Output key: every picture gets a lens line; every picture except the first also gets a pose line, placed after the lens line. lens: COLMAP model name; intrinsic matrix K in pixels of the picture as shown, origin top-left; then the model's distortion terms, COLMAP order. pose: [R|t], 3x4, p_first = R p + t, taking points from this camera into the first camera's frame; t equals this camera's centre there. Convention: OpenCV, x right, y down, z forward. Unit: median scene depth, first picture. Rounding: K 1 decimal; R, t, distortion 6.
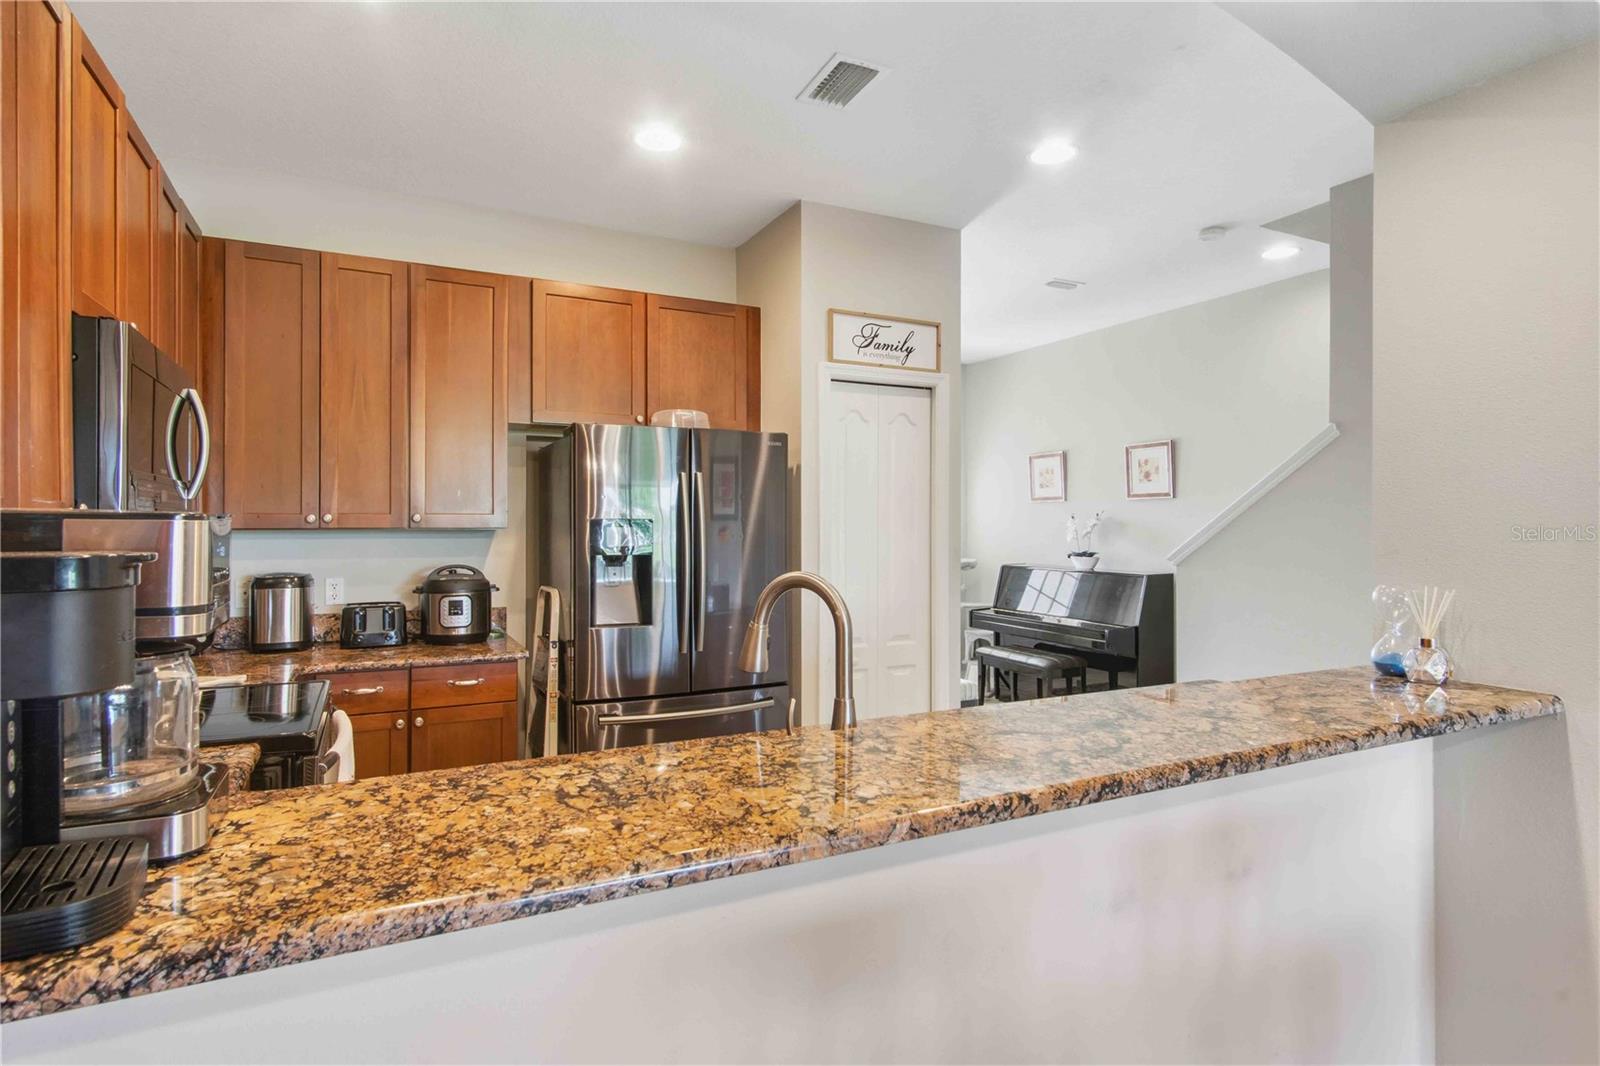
lens RADIAL K [[846.6, 0, 802.5], [0, 846.6, 530.0], [0, 0, 1]] dist [0.000700, 0.000059]
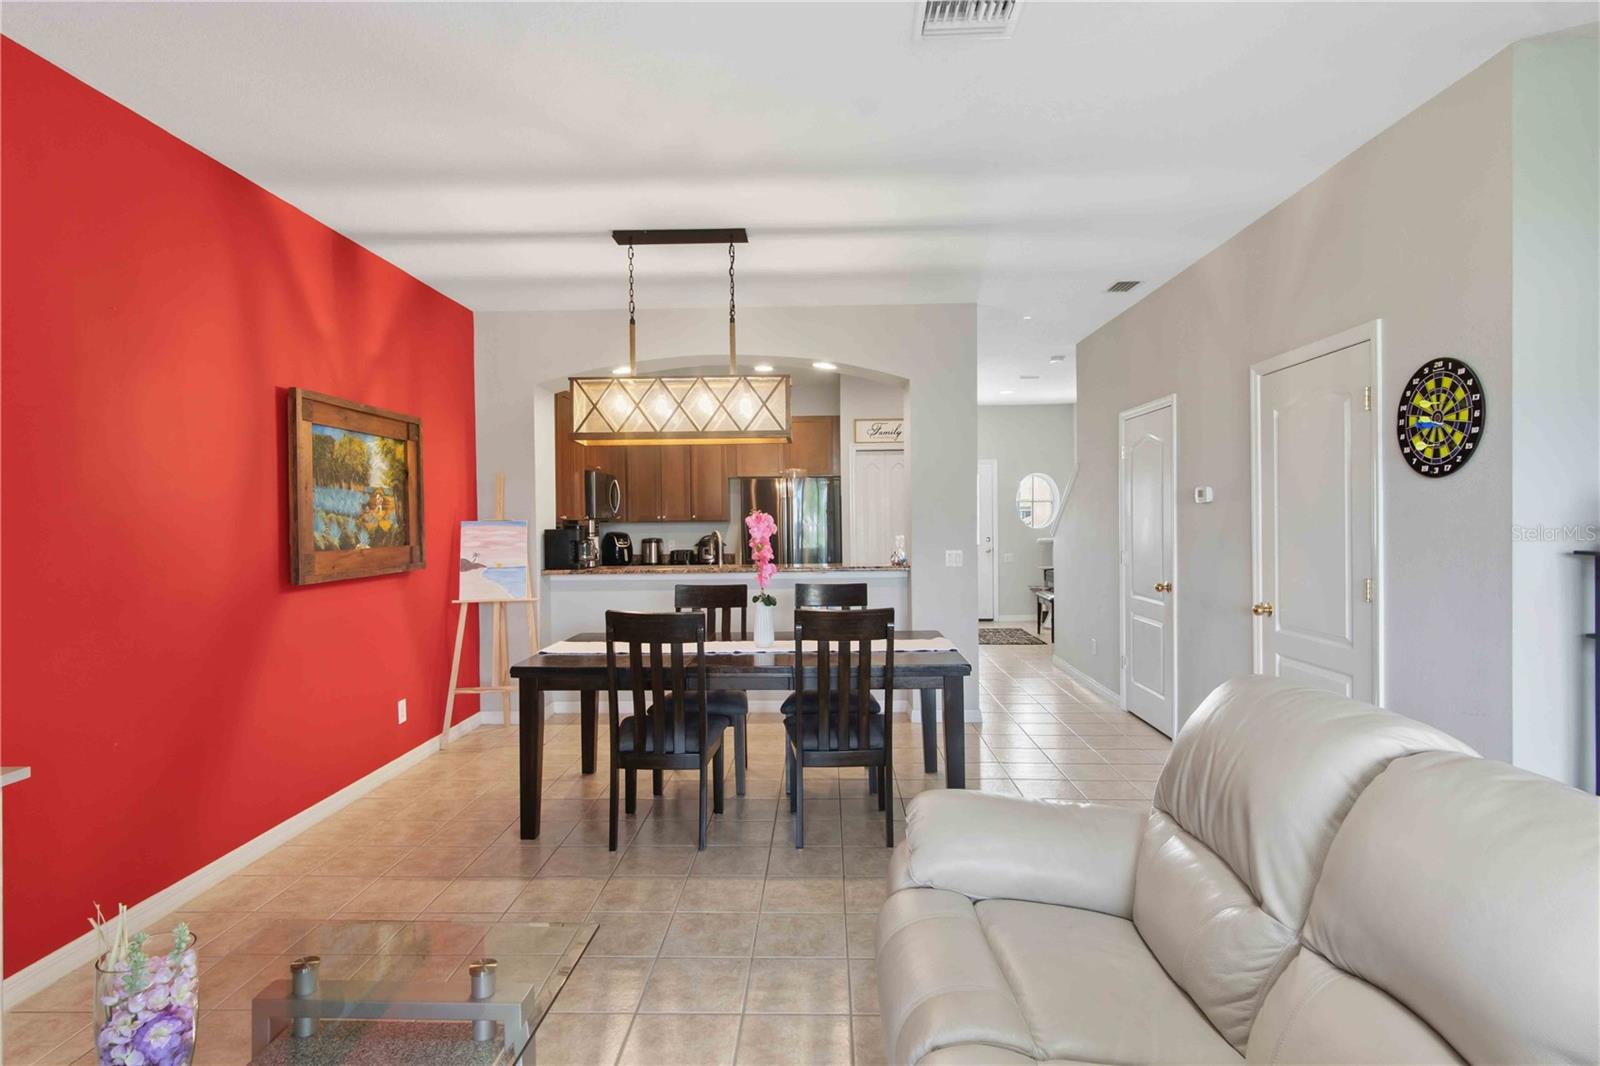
lens RADIAL K [[846.2, 0, 796.1], [0, 846.2, 530.9], [0, 0, 1]] dist [0.007810, 0.000341]
pose [[0.881578, -0.004215, -0.472020, 1.020618], [0.011112, 0.999868, 0.011825, 0.001954], [0.471908, -0.015670, 0.881509, -1.112334]]
